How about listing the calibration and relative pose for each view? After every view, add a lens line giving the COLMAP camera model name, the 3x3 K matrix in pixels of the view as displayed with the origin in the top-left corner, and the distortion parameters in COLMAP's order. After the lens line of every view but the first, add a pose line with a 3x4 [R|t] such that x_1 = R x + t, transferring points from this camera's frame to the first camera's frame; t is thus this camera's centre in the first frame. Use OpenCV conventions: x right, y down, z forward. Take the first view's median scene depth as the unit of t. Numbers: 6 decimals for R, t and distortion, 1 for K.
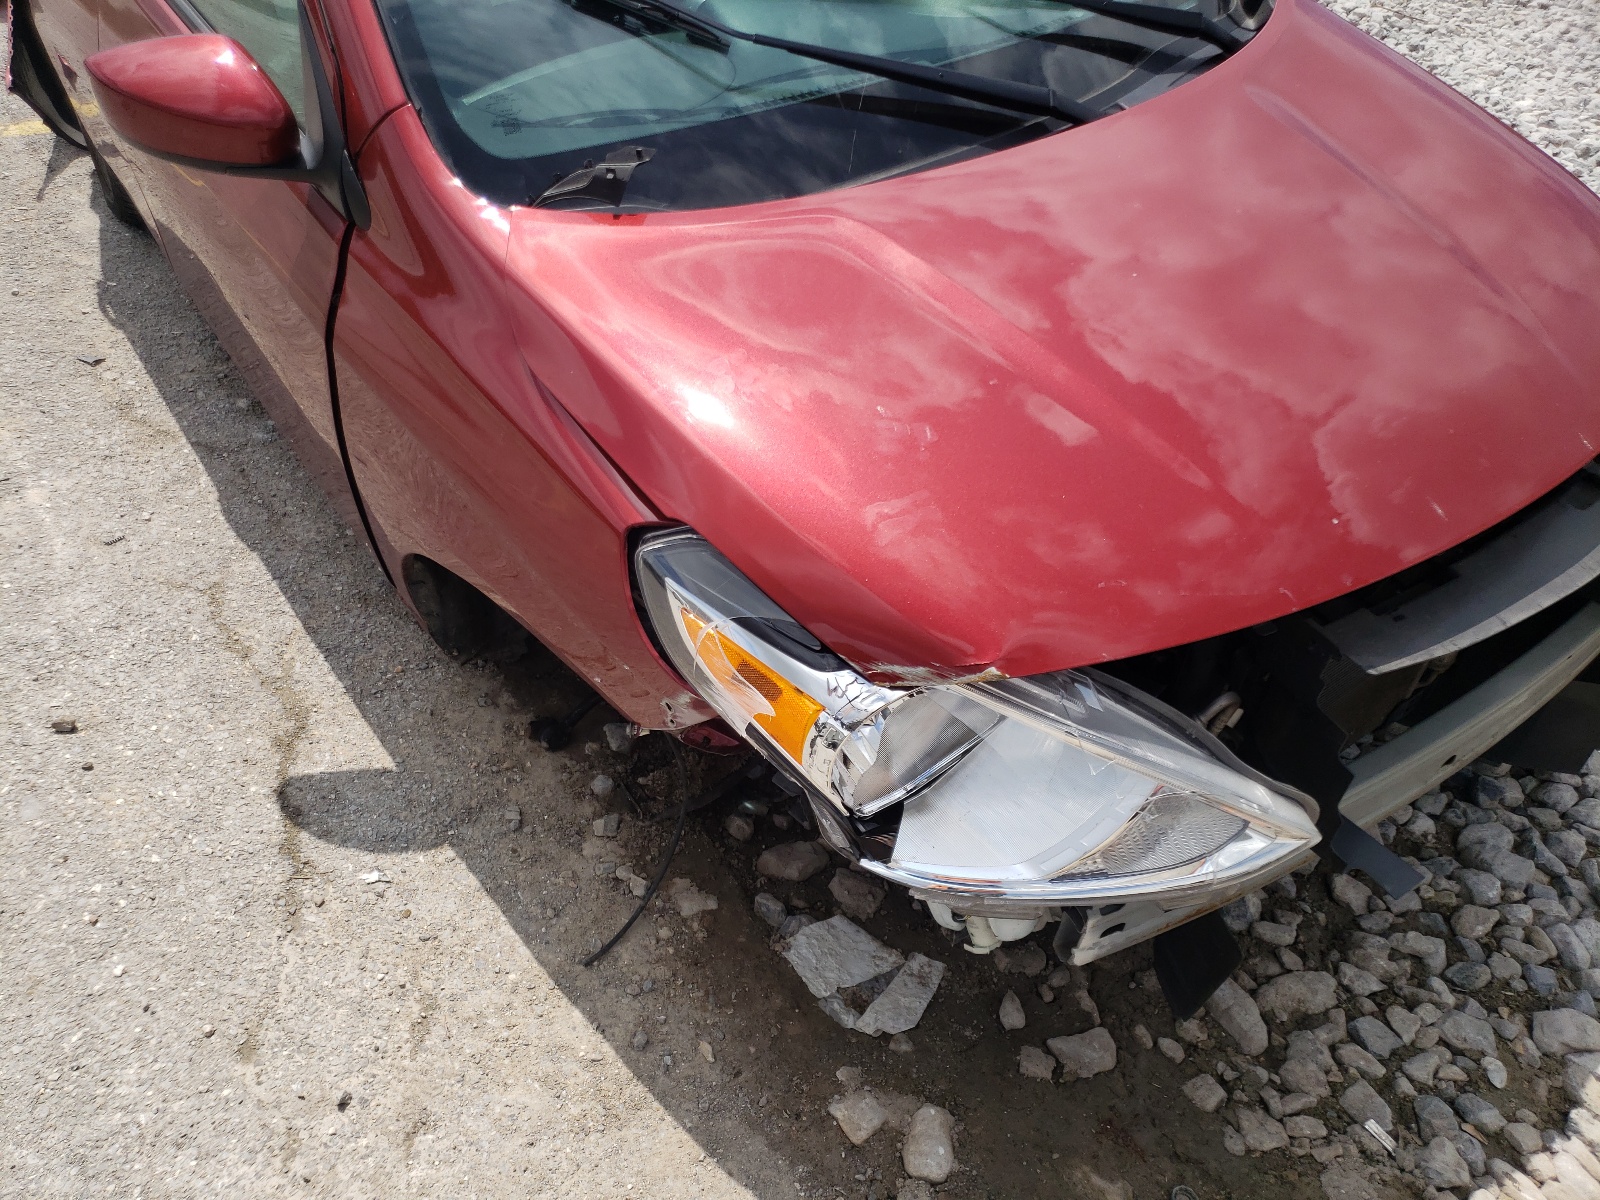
lens RADIAL K [[1209.0, 0, 752.6], [0, 1209.0, 599.6], [0, 0, 1]] dist [-0.021273, 0.009256]
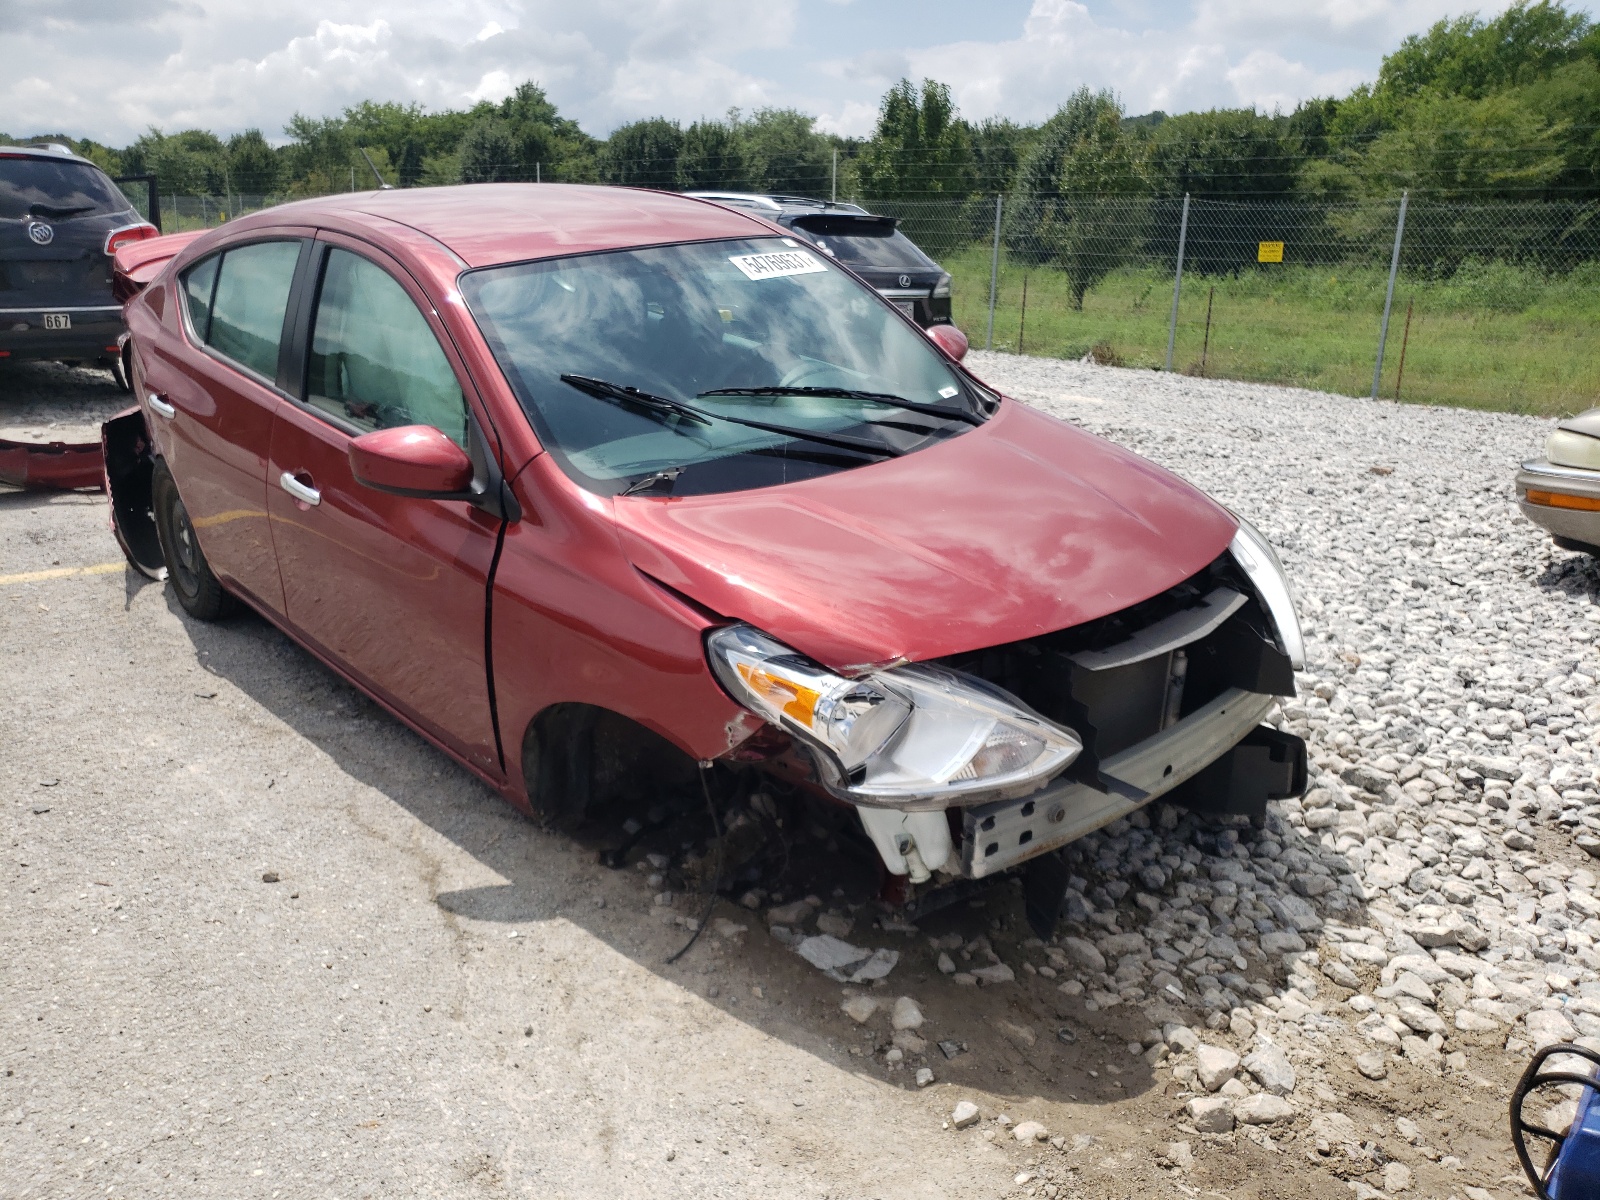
lens RADIAL K [[1206.8, 0, 800.0], [0, 1206.8, 600.0], [0, 0, 1]] dist [-0.083622, 0.002360]
pose [[0.985205, -0.060196, 0.160460, -0.184872], [0.115850, 0.923887, -0.364709, 0.439113], [-0.126293, 0.377902, 0.917192, -0.552489]]
